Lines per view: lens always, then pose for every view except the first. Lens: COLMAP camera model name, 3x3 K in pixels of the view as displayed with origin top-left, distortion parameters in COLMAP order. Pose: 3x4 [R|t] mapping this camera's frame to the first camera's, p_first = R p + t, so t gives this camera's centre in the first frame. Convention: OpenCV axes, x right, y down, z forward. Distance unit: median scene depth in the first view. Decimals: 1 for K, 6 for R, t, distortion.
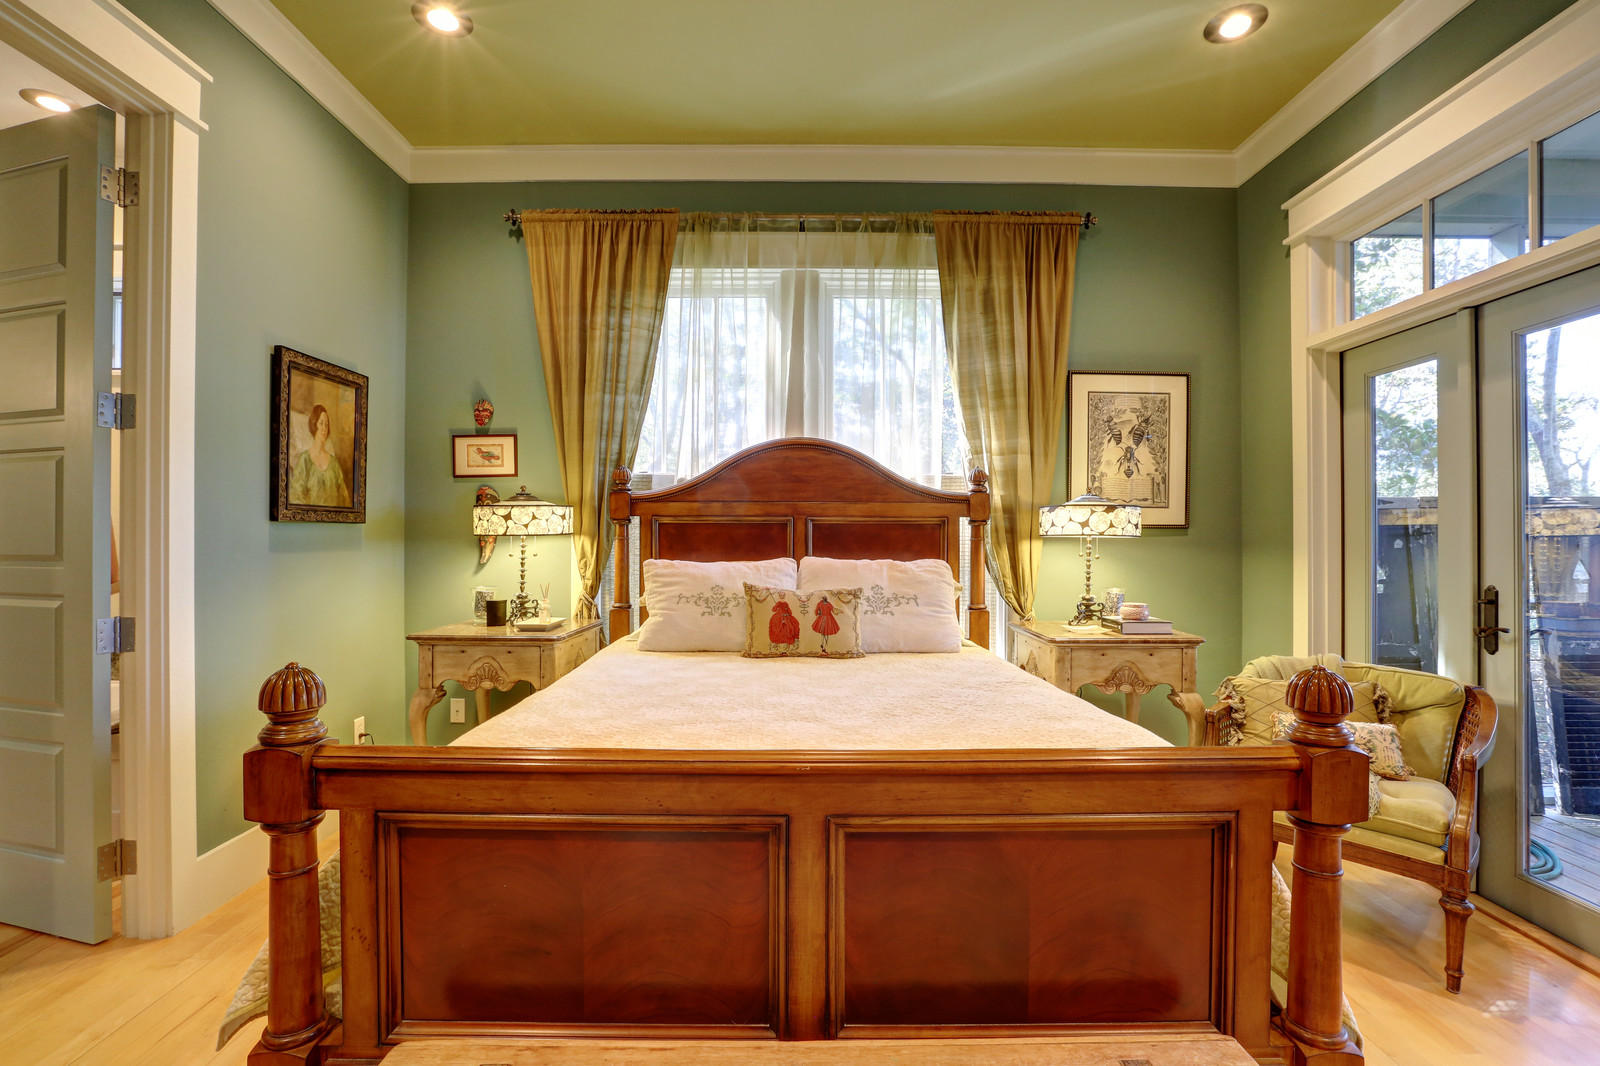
lens RADIAL K [[736.2, 0, 793.8], [0, 736.2, 538.3], [0, 0, 1]] dist [-0.036554, 0.007664]
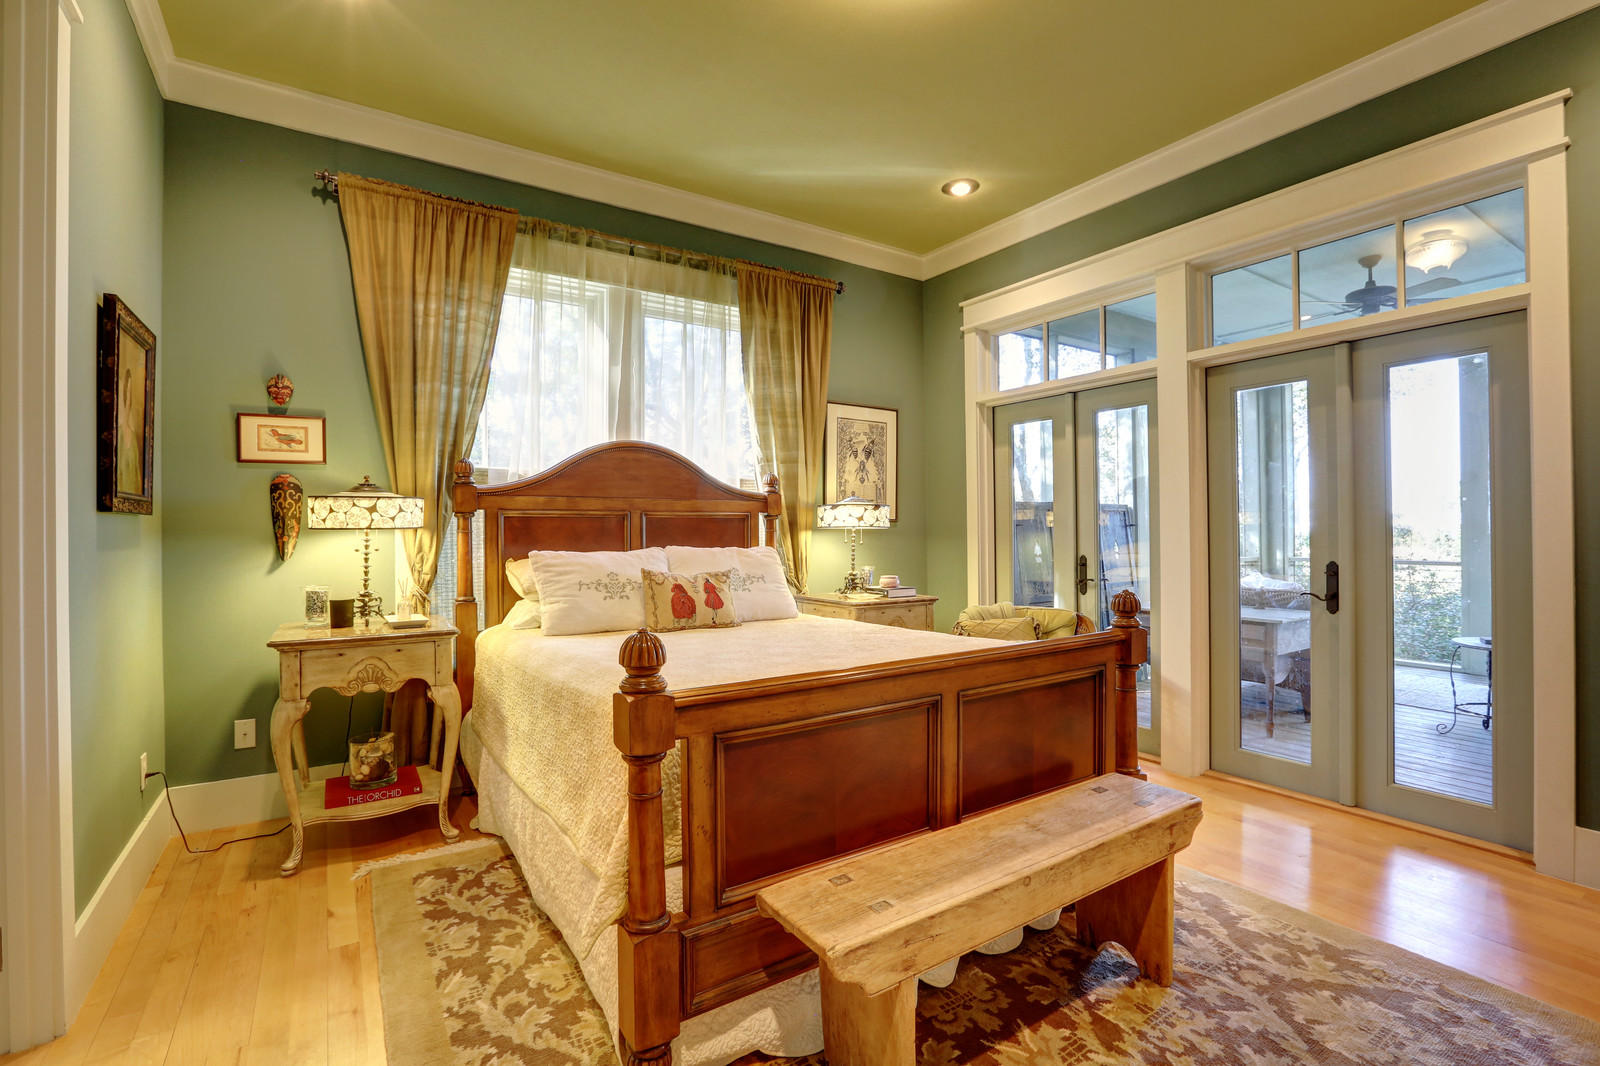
lens RADIAL K [[736.2, 0, 803.4], [0, 736.2, 526.4], [0, 0, 1]] dist [-0.036554, 0.007664]
pose [[0.835354, -0.002889, 0.549705, -0.393537], [0.007783, 0.999948, -0.006572, 0.003266], [-0.549658, 0.009768, 0.835333, -0.072280]]
